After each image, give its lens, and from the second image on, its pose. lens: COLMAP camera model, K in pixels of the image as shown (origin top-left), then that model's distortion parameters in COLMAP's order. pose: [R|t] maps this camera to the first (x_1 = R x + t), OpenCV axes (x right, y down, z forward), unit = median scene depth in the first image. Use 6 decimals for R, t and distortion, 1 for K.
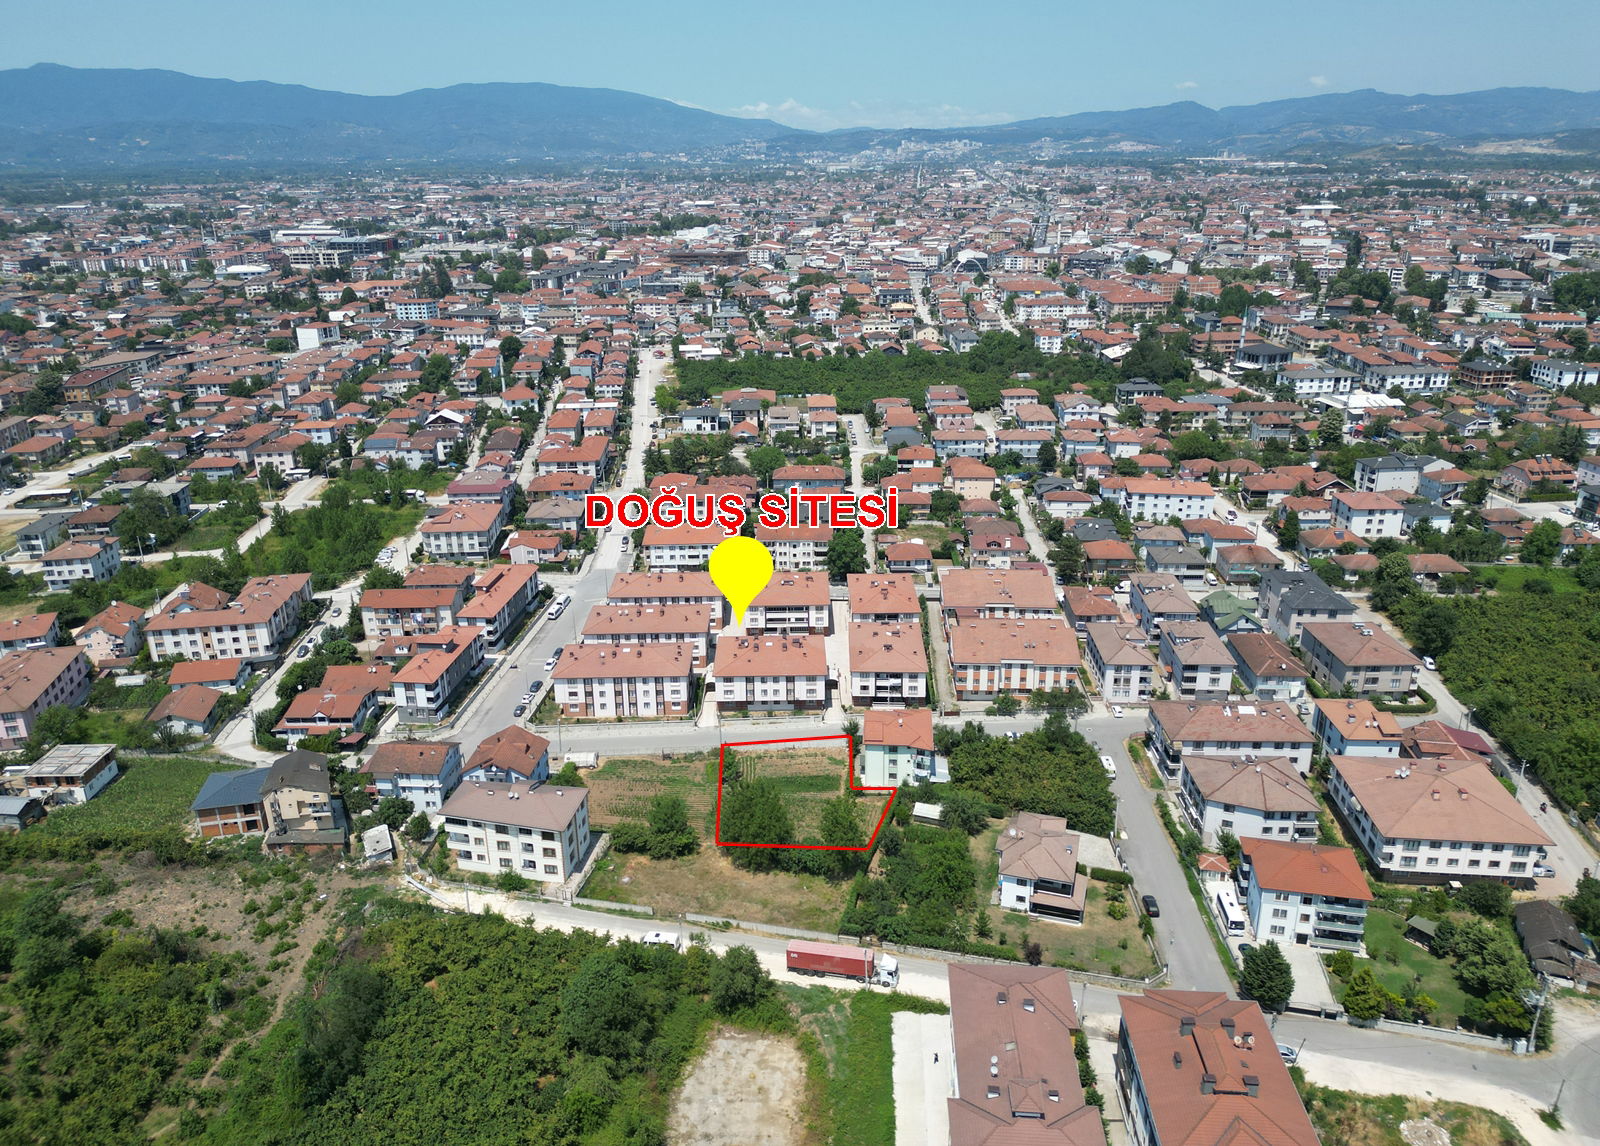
lens RADIAL K [[1113.0, 0, 796.2], [0, 1113.0, 557.2], [0, 0, 1]] dist [0.074166, -0.072179]
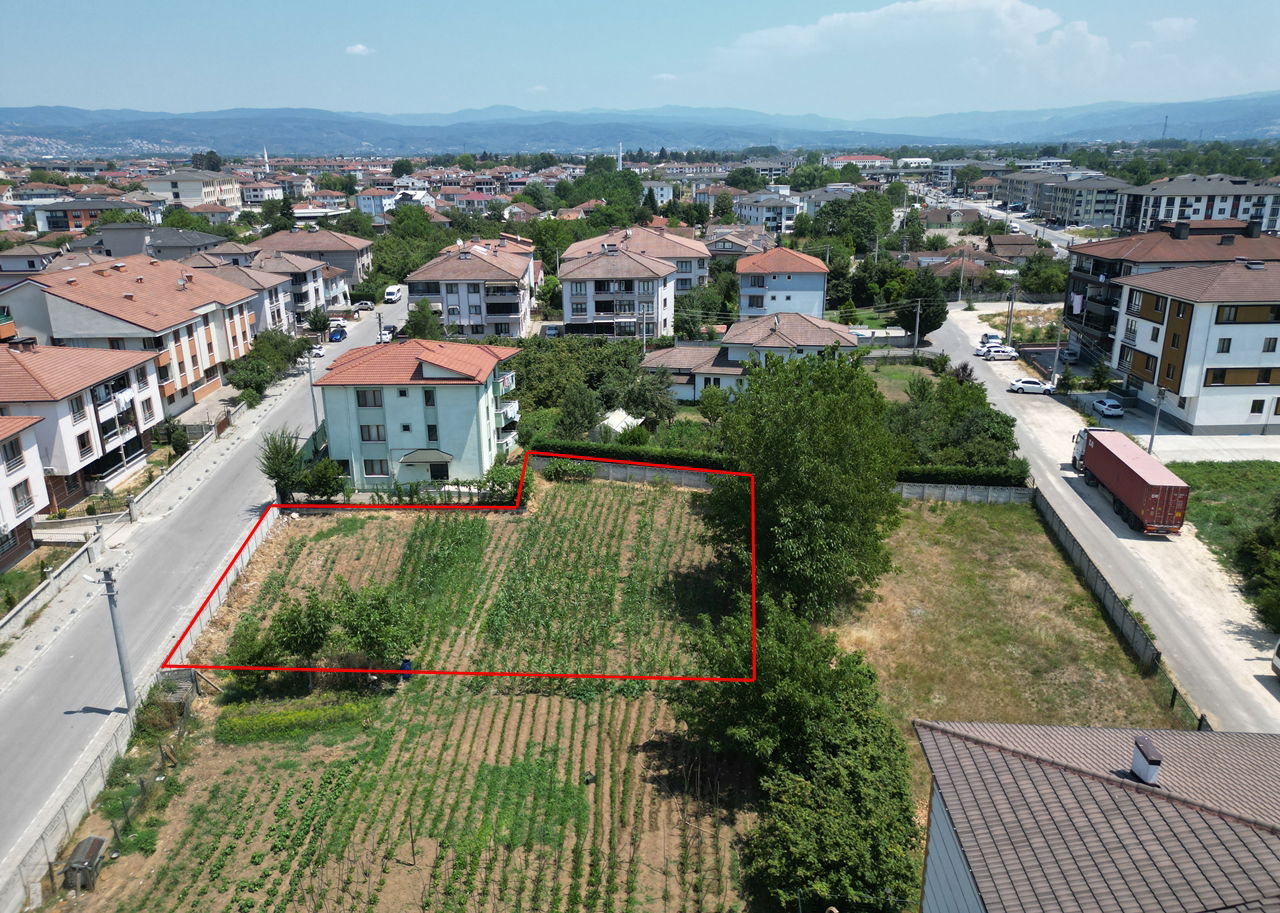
lens RADIAL K [[890.4, 0, 636.0], [0, 890.4, 447.7], [0, 0, 1]] dist [0.074166, -0.072179]
pose [[-0.086932, -0.295358, 0.951423, -0.237930], [0.353266, 0.883836, 0.306655, 0.092146], [-0.931475, 0.362764, 0.027507, 0.822010]]
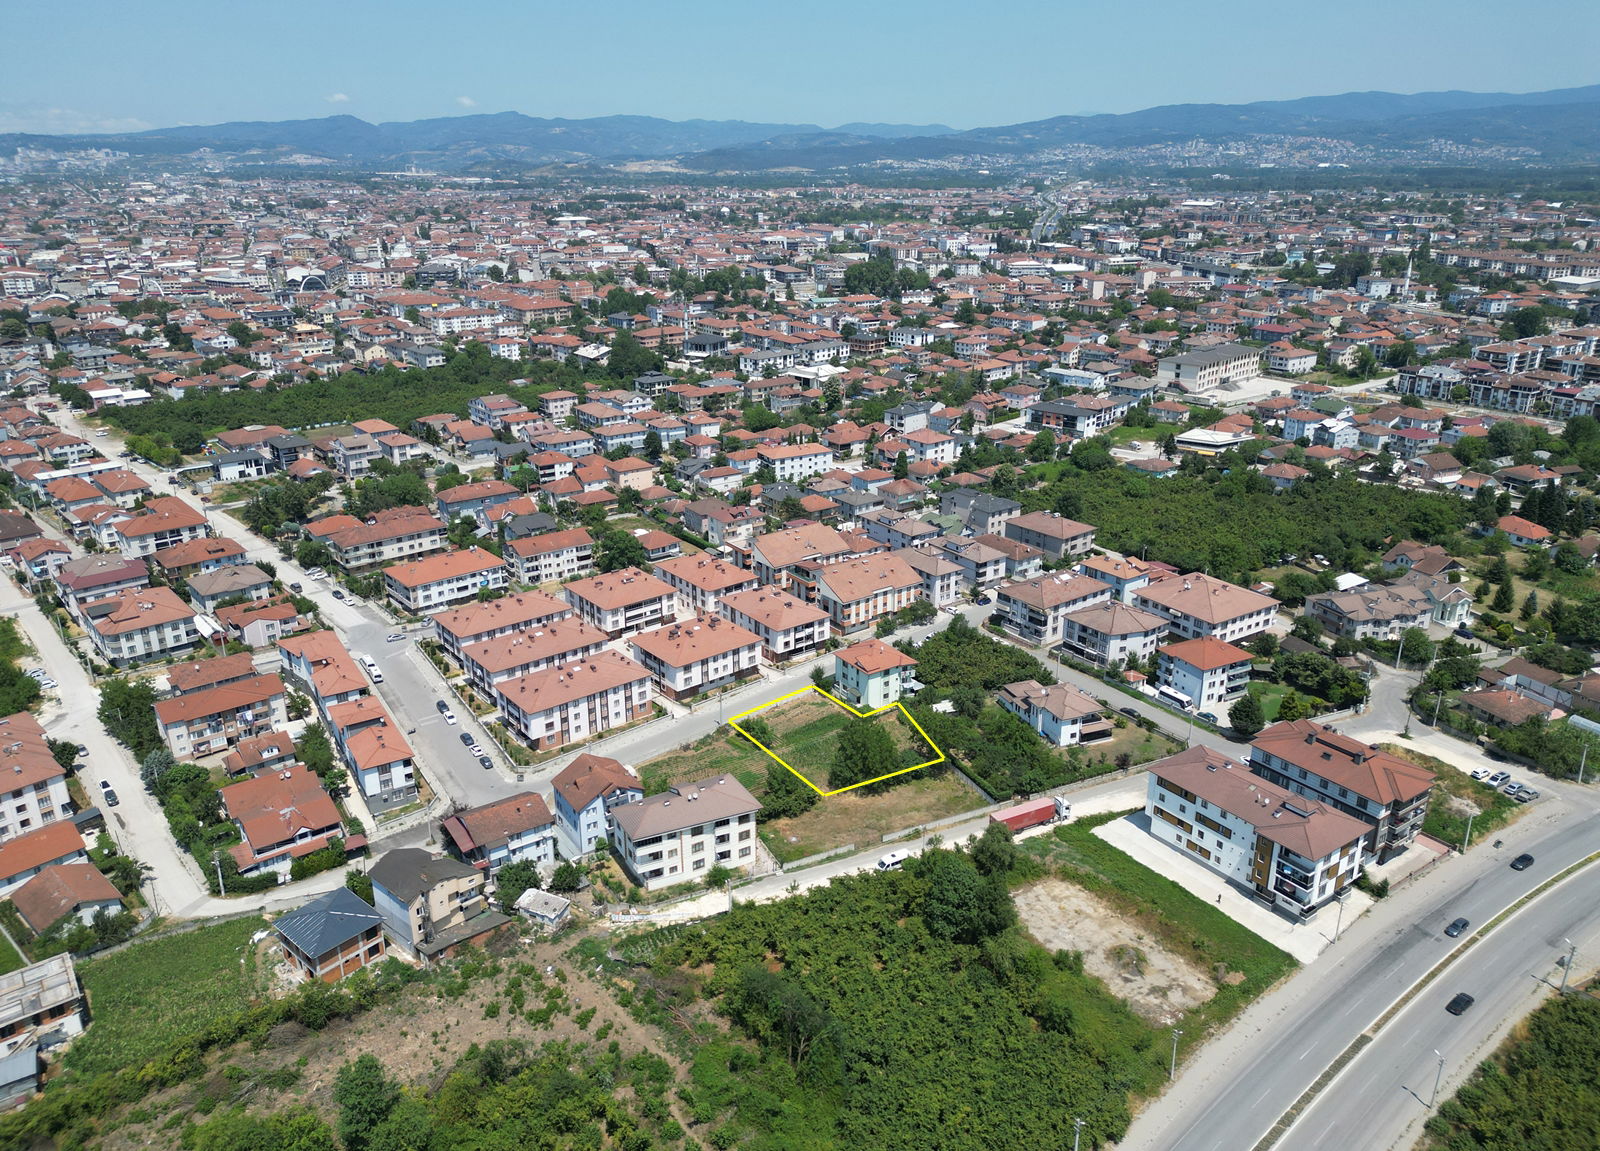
lens RADIAL K [[1113.0, 0, 794.5], [0, 1113.0, 560.9], [0, 0, 1]] dist [0.074166, -0.072179]
pose [[0.781558, -0.203238, 0.589798, -0.570253], [0.208337, 0.976196, 0.060314, -0.028729], [-0.588017, 0.075738, 0.805295, 0.093706]]
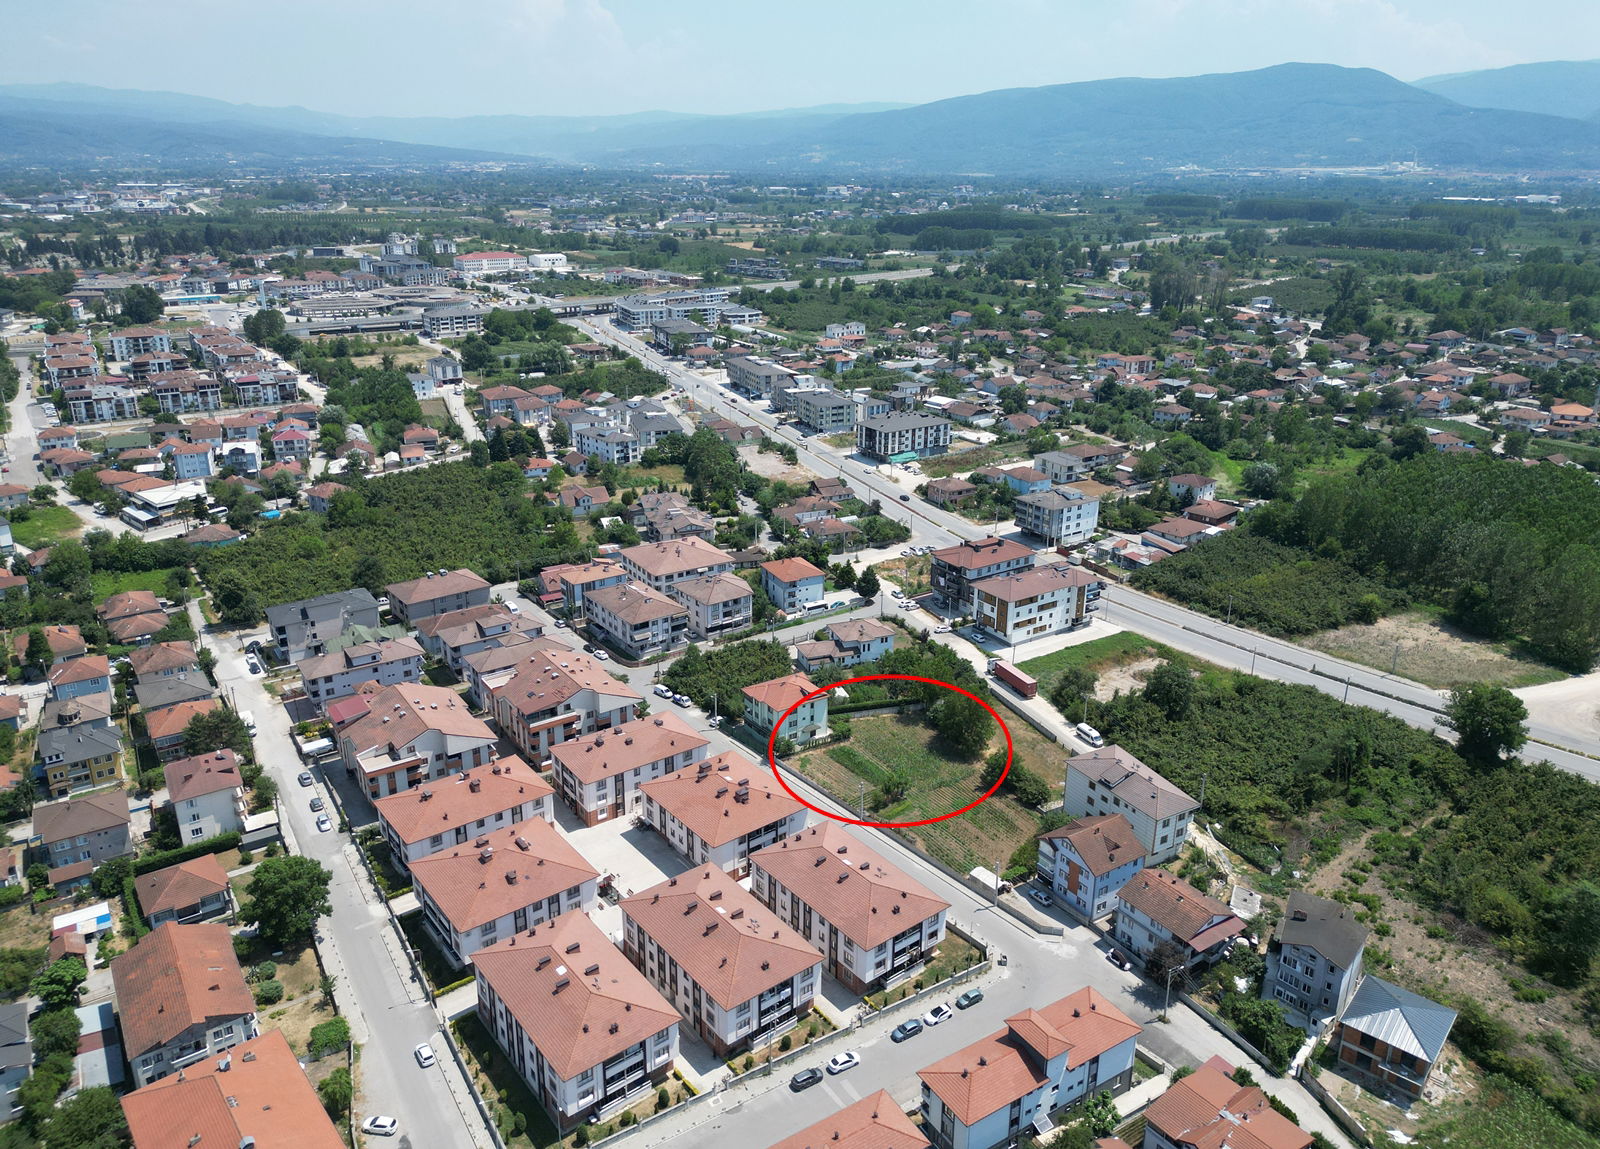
lens RADIAL K [[1113.0, 0, 794.4], [0, 1113.0, 567.7], [0, 0, 1]] dist [0.074166, -0.072179]
pose [[-0.613669, -0.259958, 0.745541, -0.627984], [0.274184, 0.815321, 0.509976, -0.454067], [-0.740428, 0.517372, -0.429061, 1.254556]]
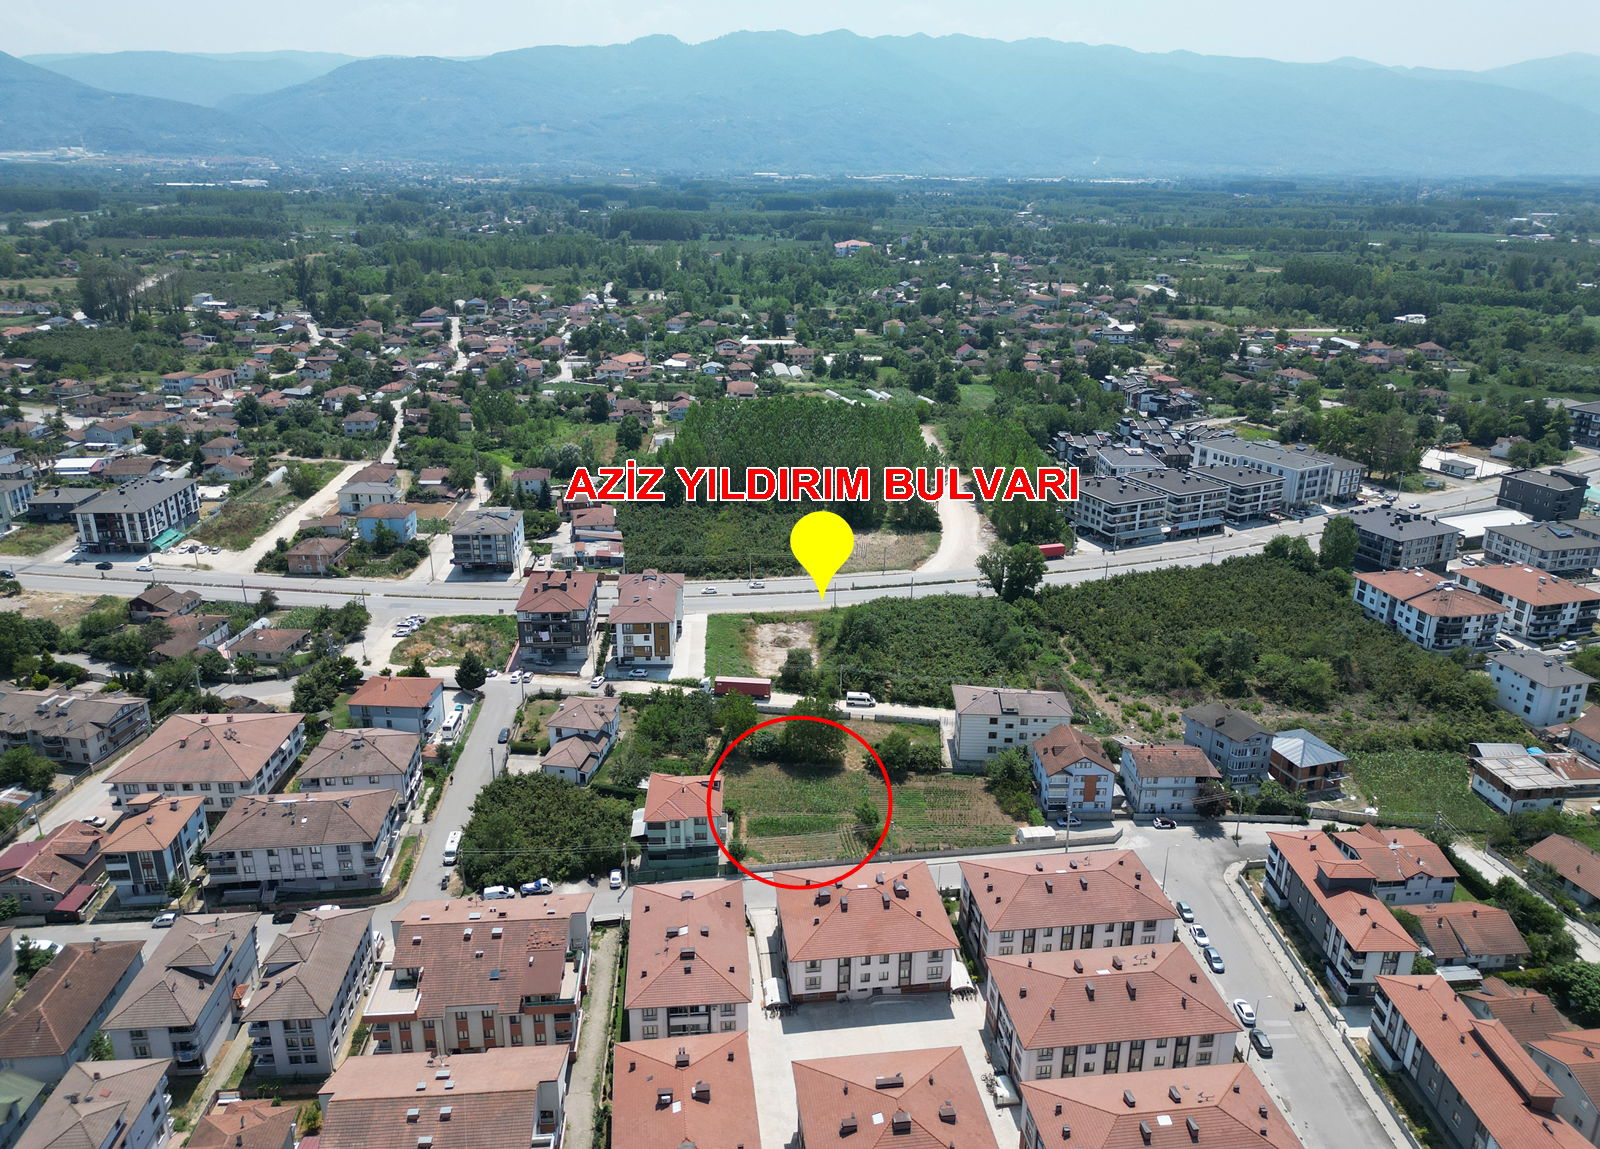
lens RADIAL K [[1113.0, 0, 796.0], [0, 1113.0, 560.3], [0, 0, 1]] dist [0.074166, -0.072179]
pose [[-0.992086, 0.048529, -0.115807, 0.087408], [-0.037417, 0.766134, 0.641591, -0.522861], [0.119860, 0.640846, -0.758255, 1.412183]]
